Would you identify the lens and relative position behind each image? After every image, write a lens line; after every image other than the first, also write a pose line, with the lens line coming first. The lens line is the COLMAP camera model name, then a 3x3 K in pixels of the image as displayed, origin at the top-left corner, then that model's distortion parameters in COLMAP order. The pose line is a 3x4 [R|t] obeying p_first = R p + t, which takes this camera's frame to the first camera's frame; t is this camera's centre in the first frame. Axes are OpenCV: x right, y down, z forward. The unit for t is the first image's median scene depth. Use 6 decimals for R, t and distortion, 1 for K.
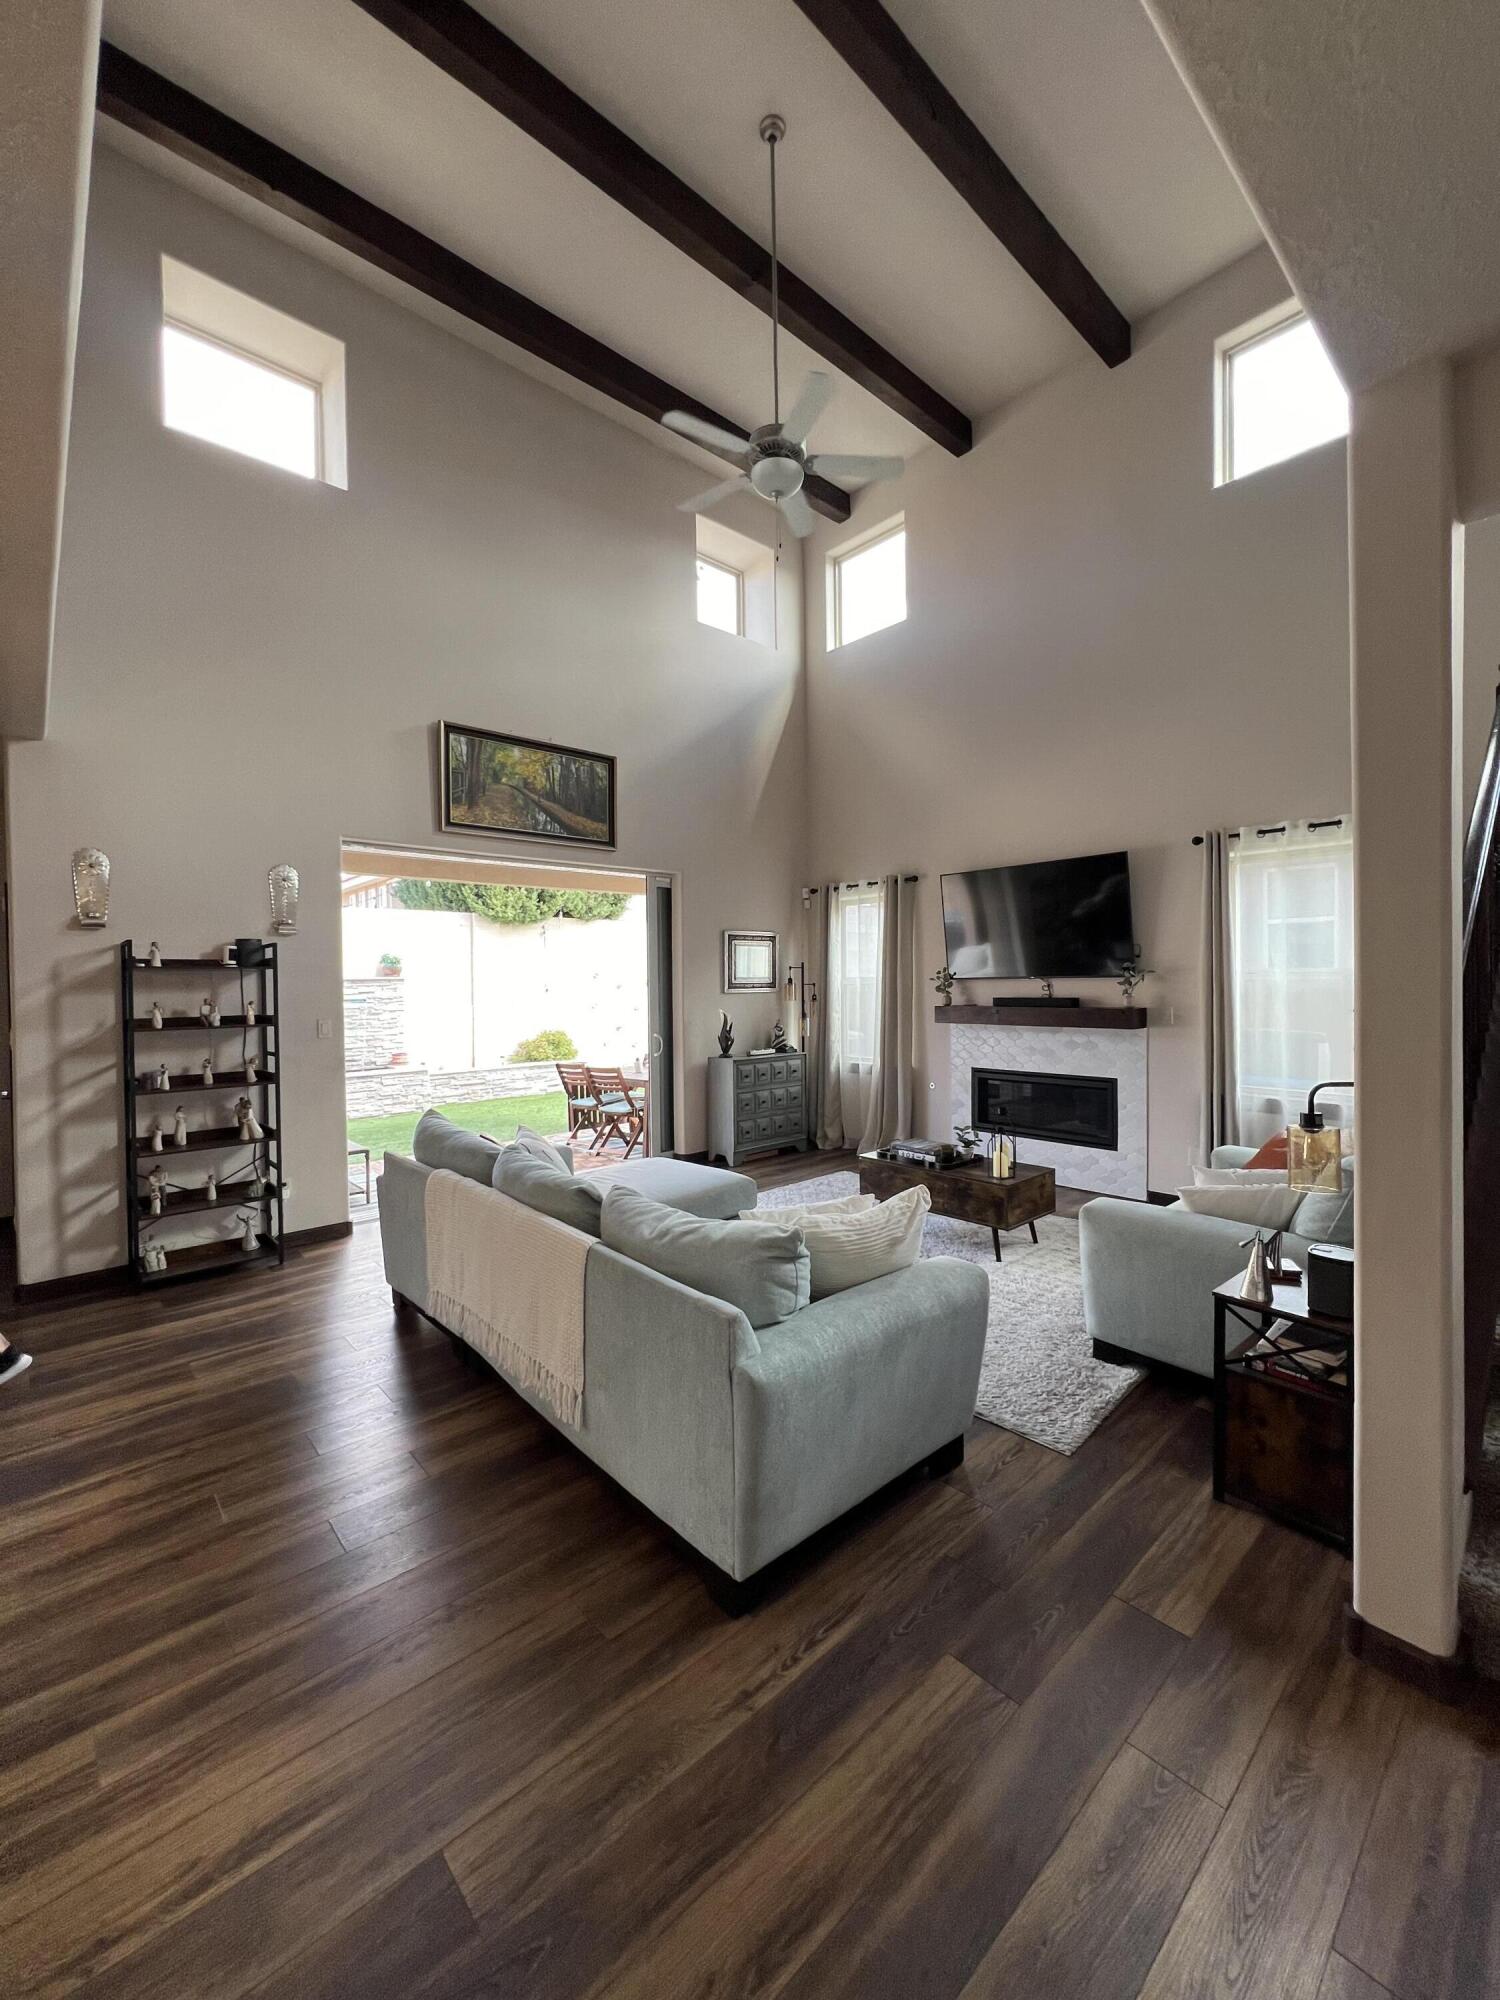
lens RADIAL K [[800.0, 0, 759.8], [0, 800.0, 981.7], [0, 0, 1]] dist [-0.004698, -0.000547]
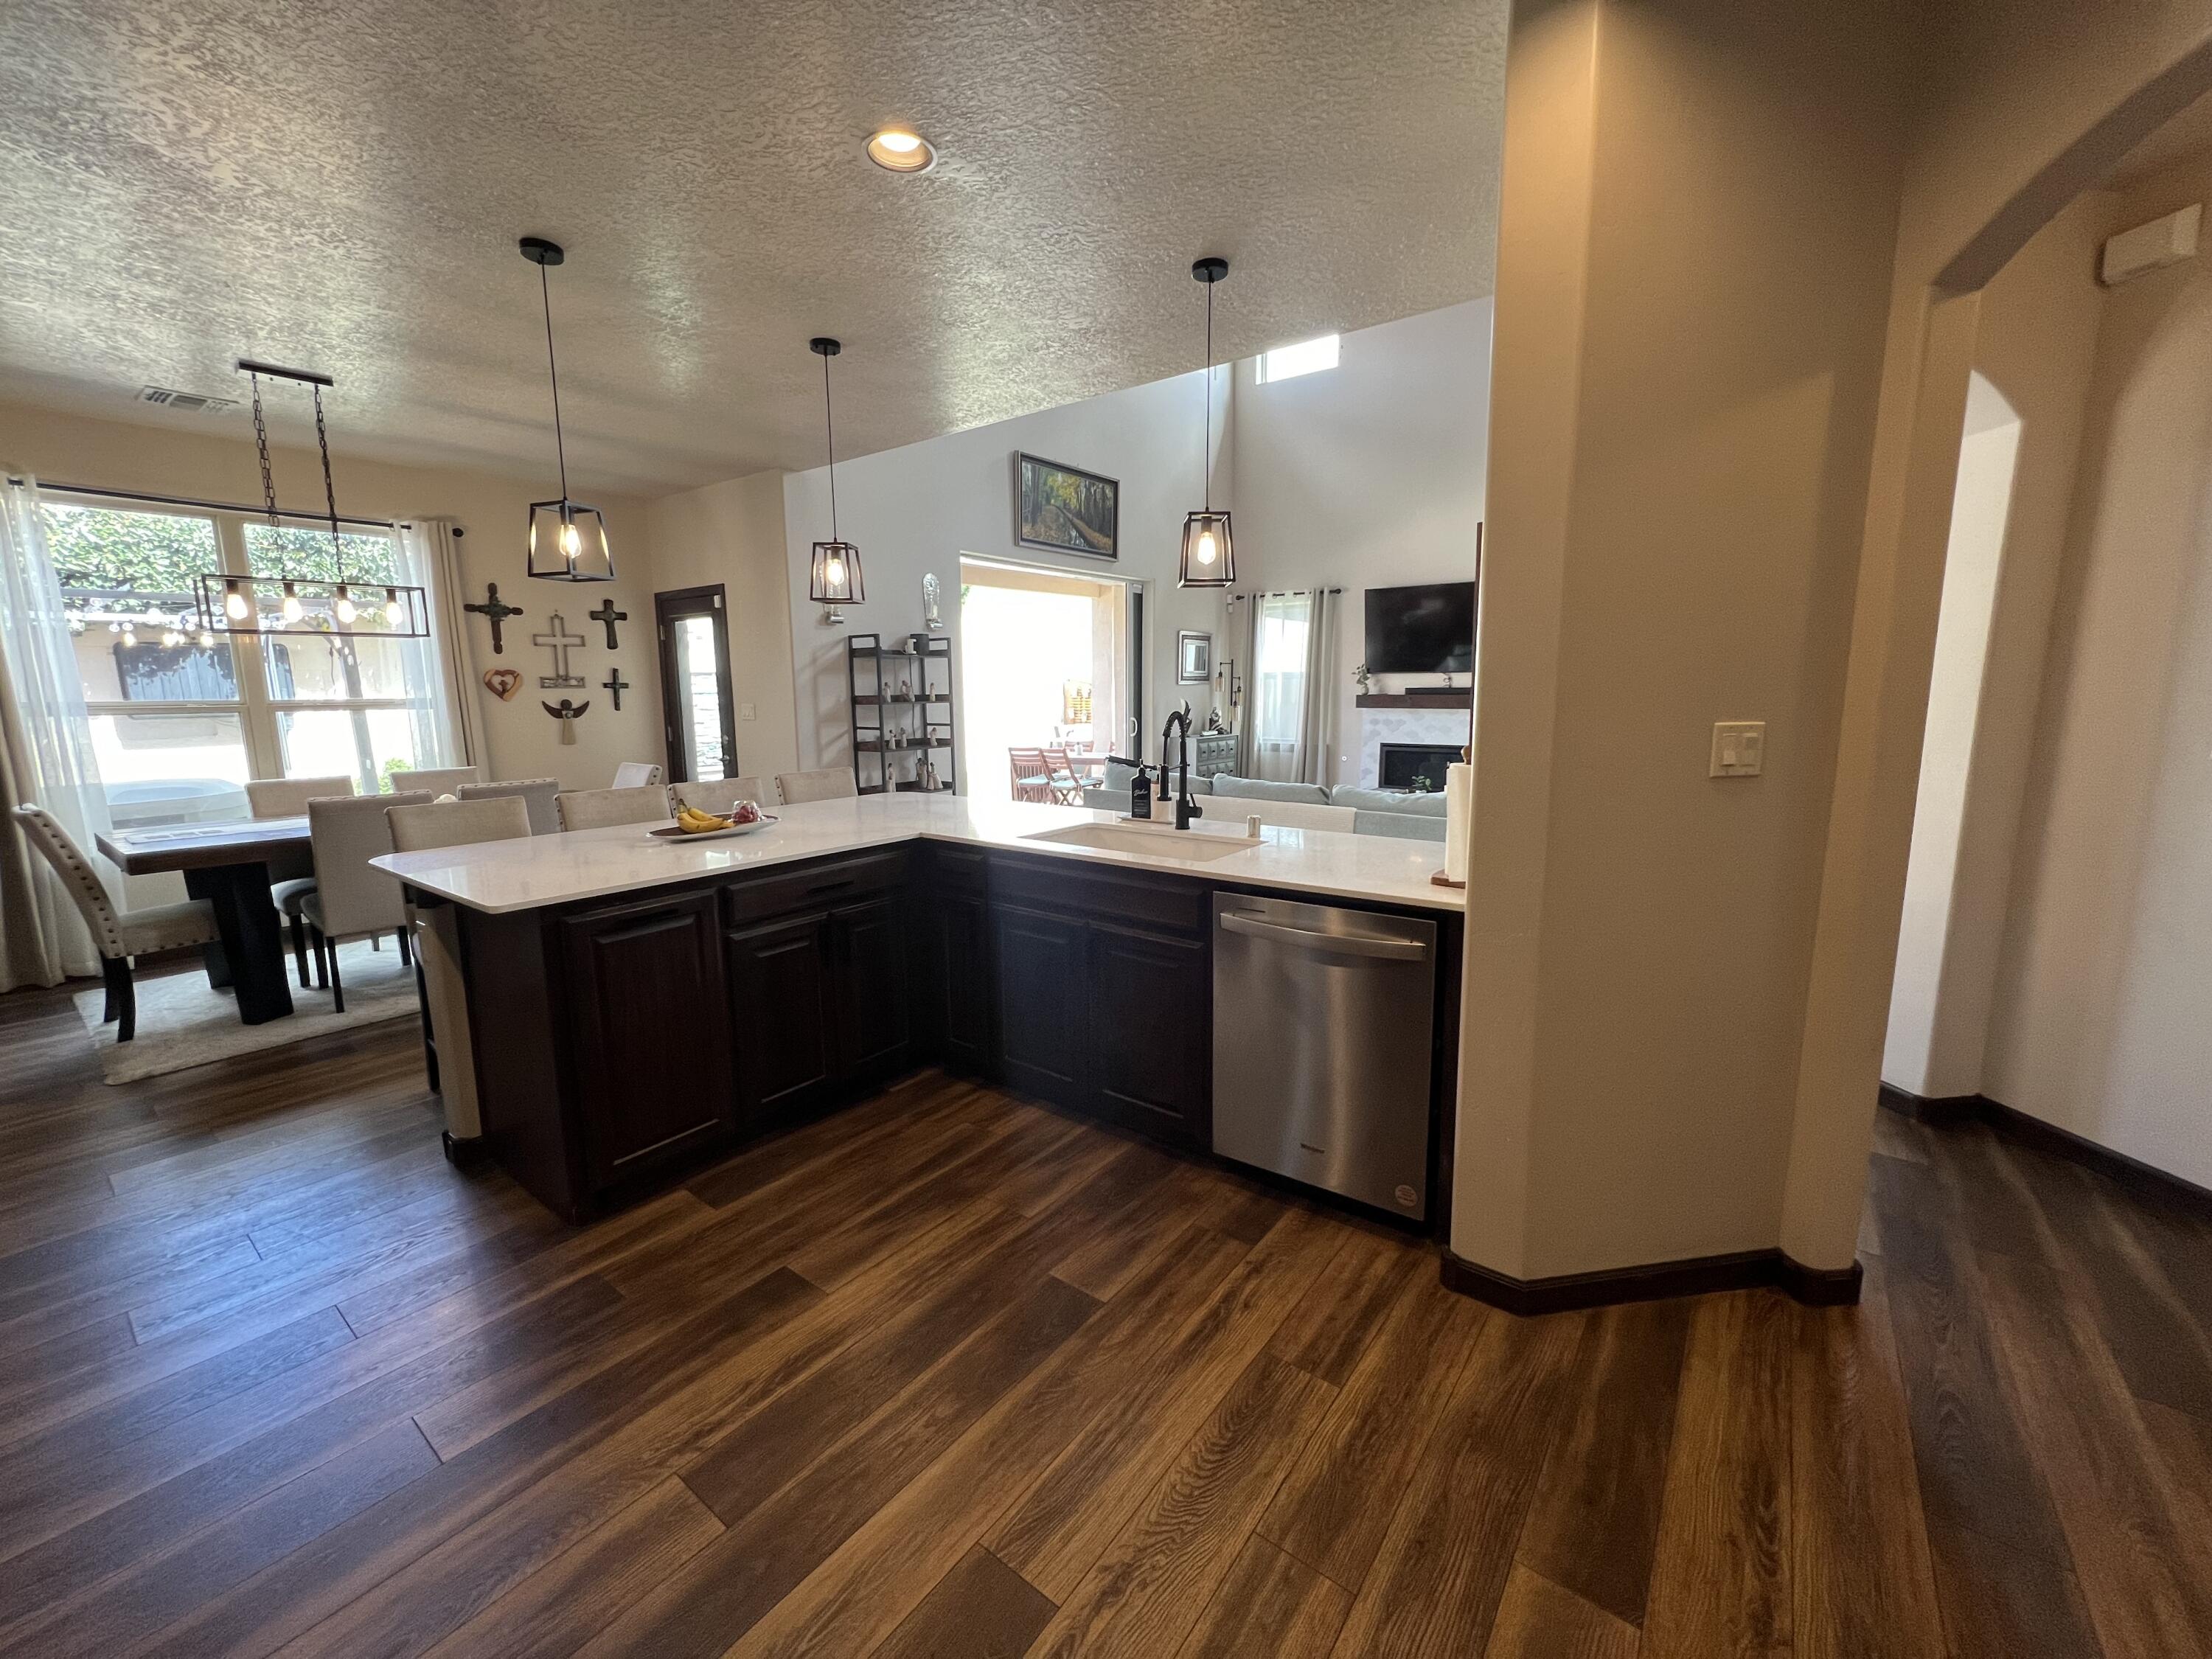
lens RADIAL K [[884.8, 0, 1091.6], [0, 884.8, 836.4], [0, 0, 1]] dist [-0.004698, -0.000547]
pose [[0.987294, -0.020454, 0.157580, -0.425769], [-0.006285, 0.985879, 0.167344, 0.019581], [-0.158777, -0.166208, 0.973224, -0.345314]]
